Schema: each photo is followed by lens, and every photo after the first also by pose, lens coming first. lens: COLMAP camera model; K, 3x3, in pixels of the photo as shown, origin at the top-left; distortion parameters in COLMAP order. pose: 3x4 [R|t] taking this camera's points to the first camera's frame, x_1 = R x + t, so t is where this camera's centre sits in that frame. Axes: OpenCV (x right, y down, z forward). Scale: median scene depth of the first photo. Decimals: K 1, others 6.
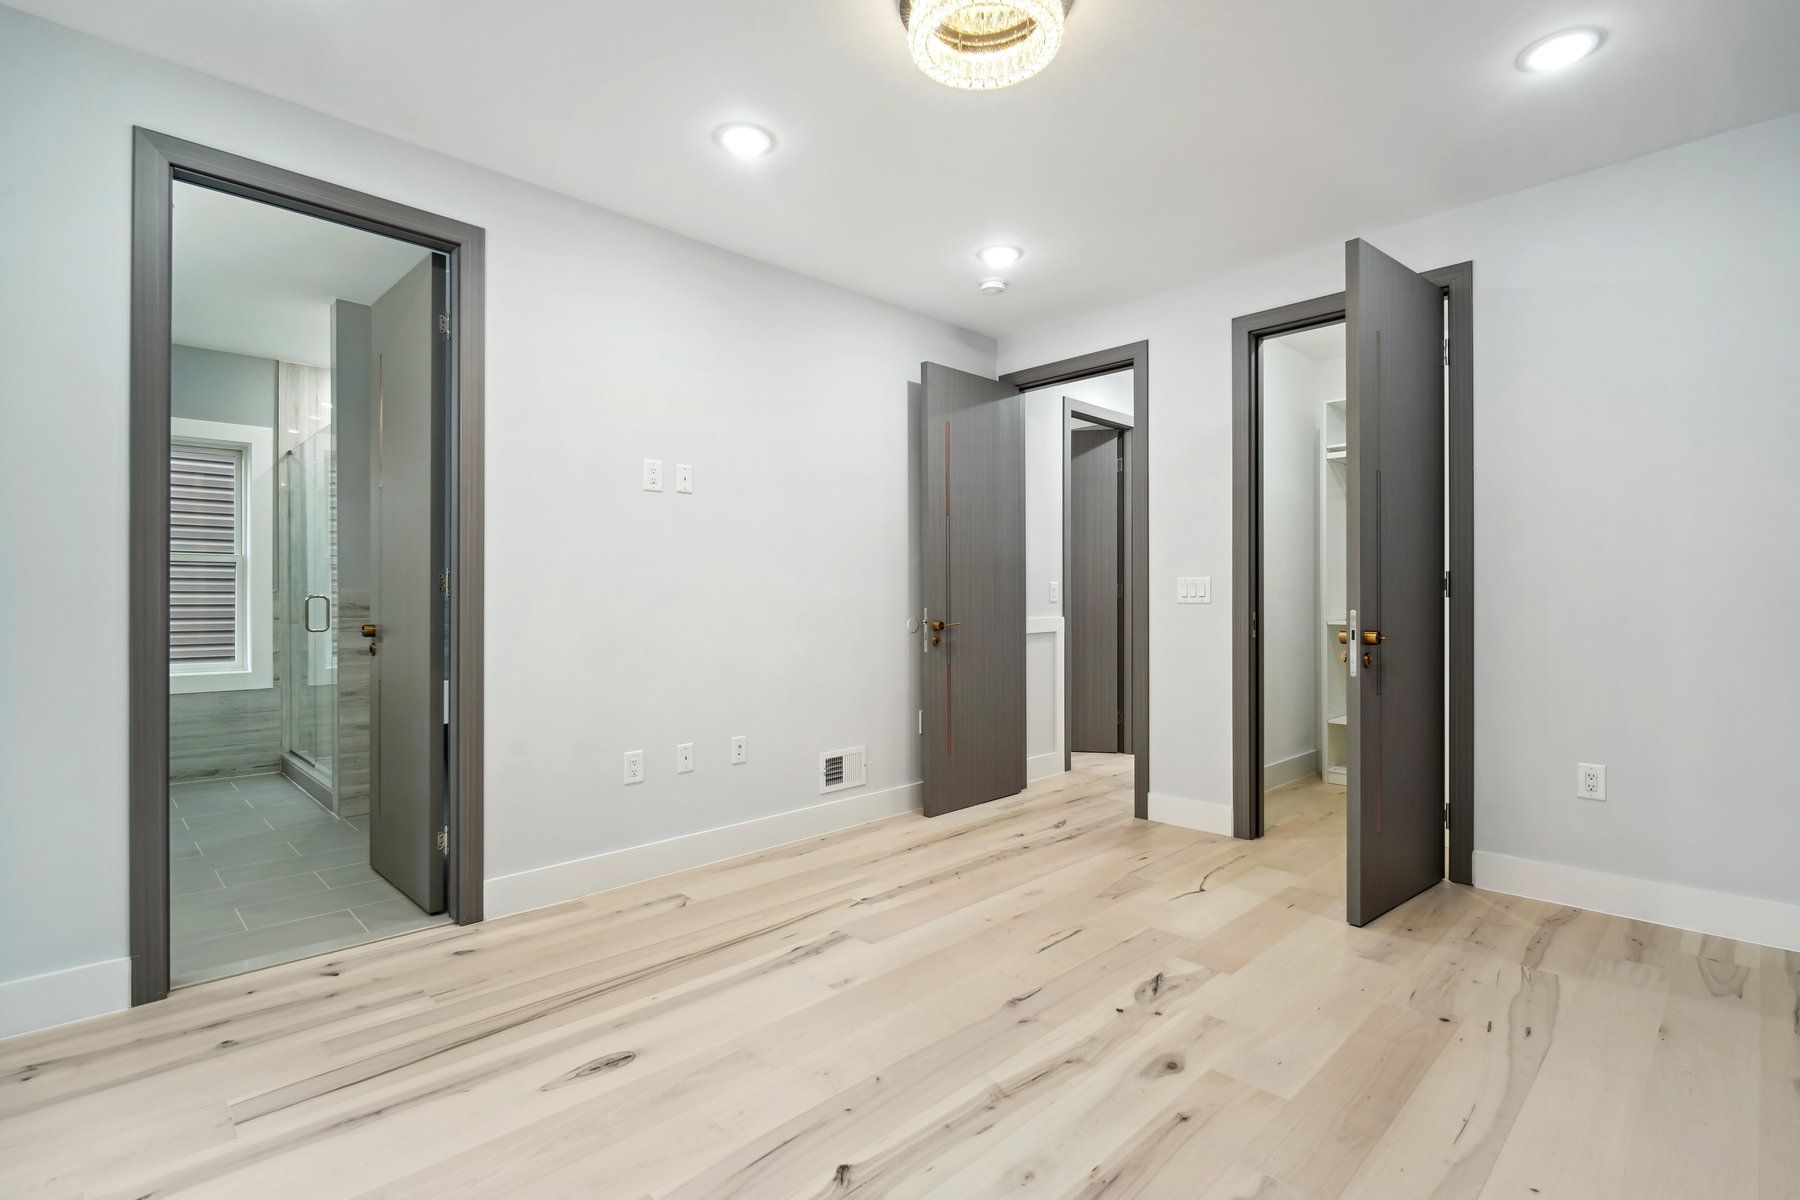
lens RADIAL K [[856.1, 0, 894.9], [0, 856.1, 597.8], [0, 0, 1]] dist [0.003930, -0.006281]
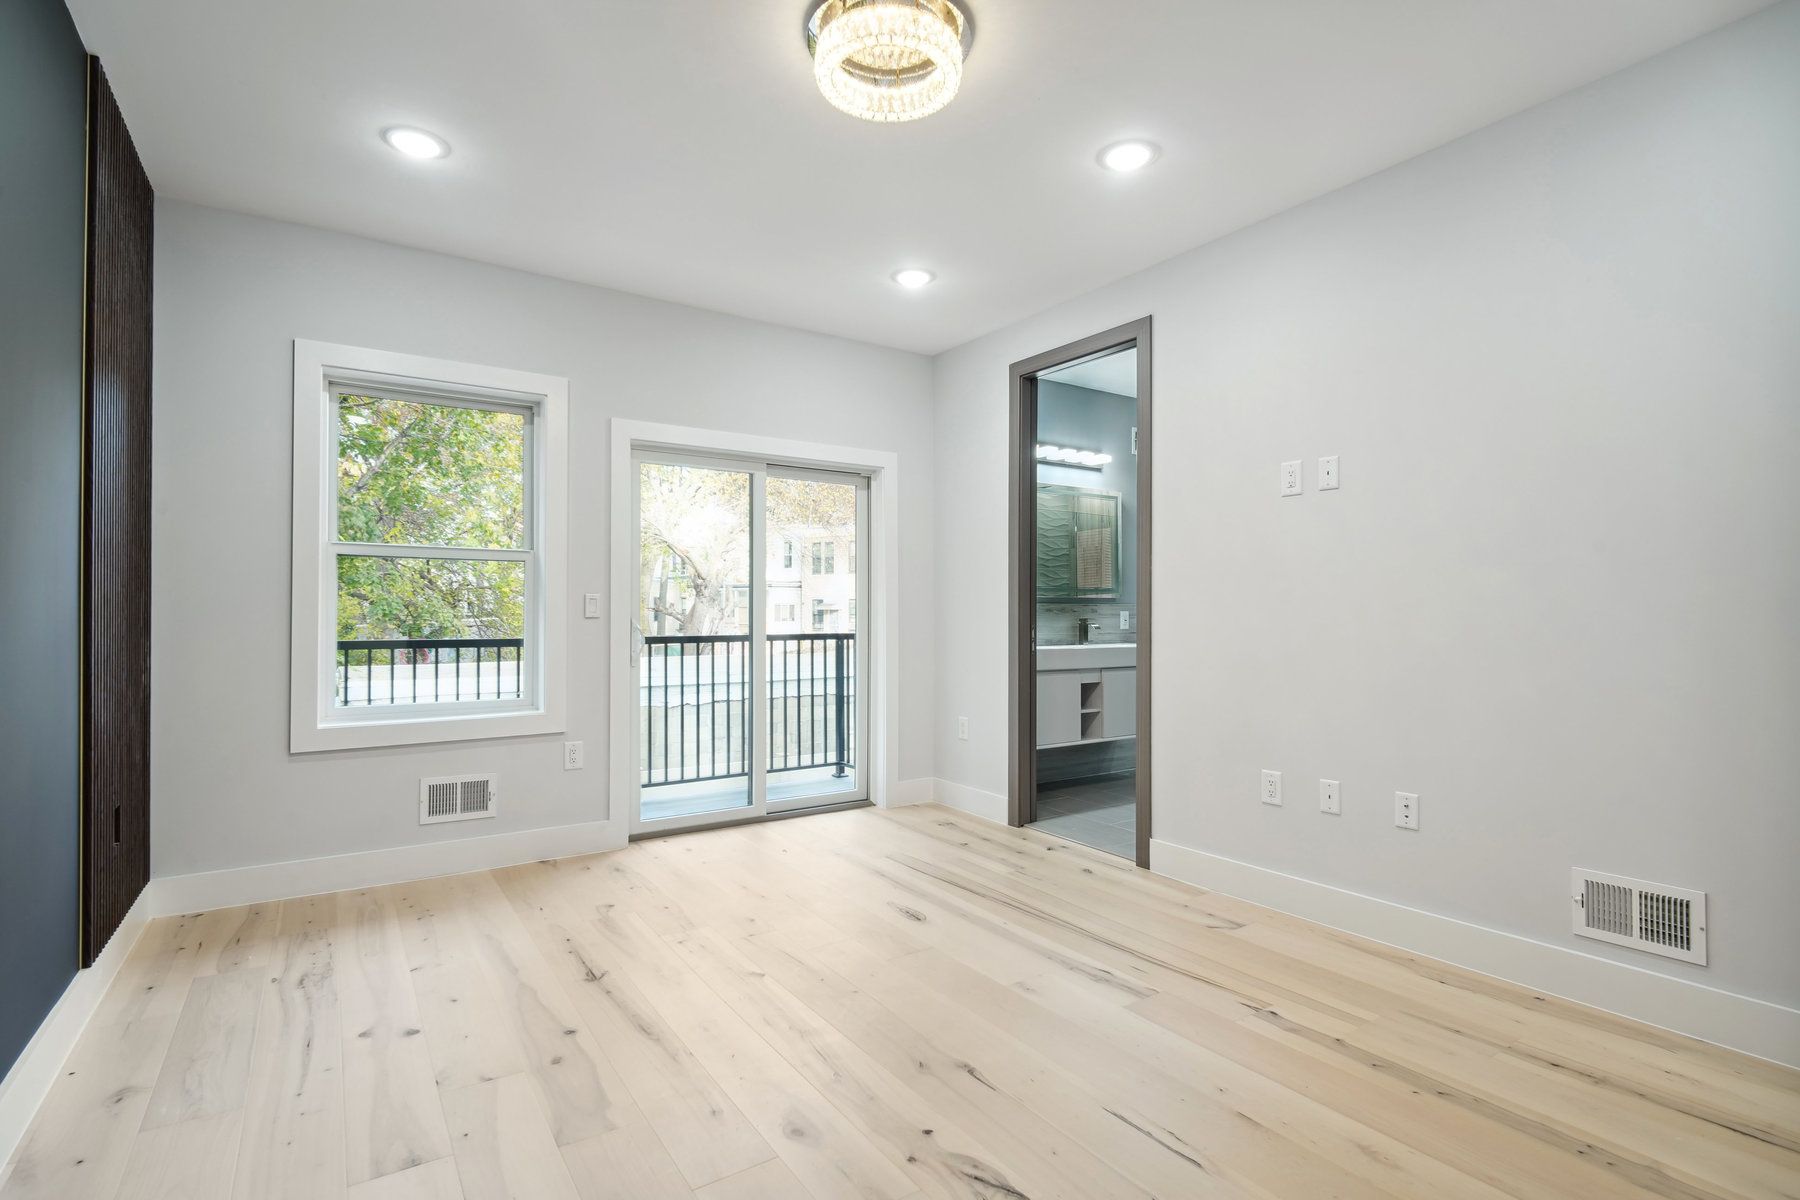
lens RADIAL K [[856.1, 0, 895.1], [0, 856.1, 603.3], [0, 0, 1]] dist [0.003930, -0.006281]
pose [[-0.185155, -0.009219, -0.982666, 0.848316], [-0.002272, 0.999957, -0.008953, 0.001636], [0.982707, 0.000575, -0.185168, 0.903384]]
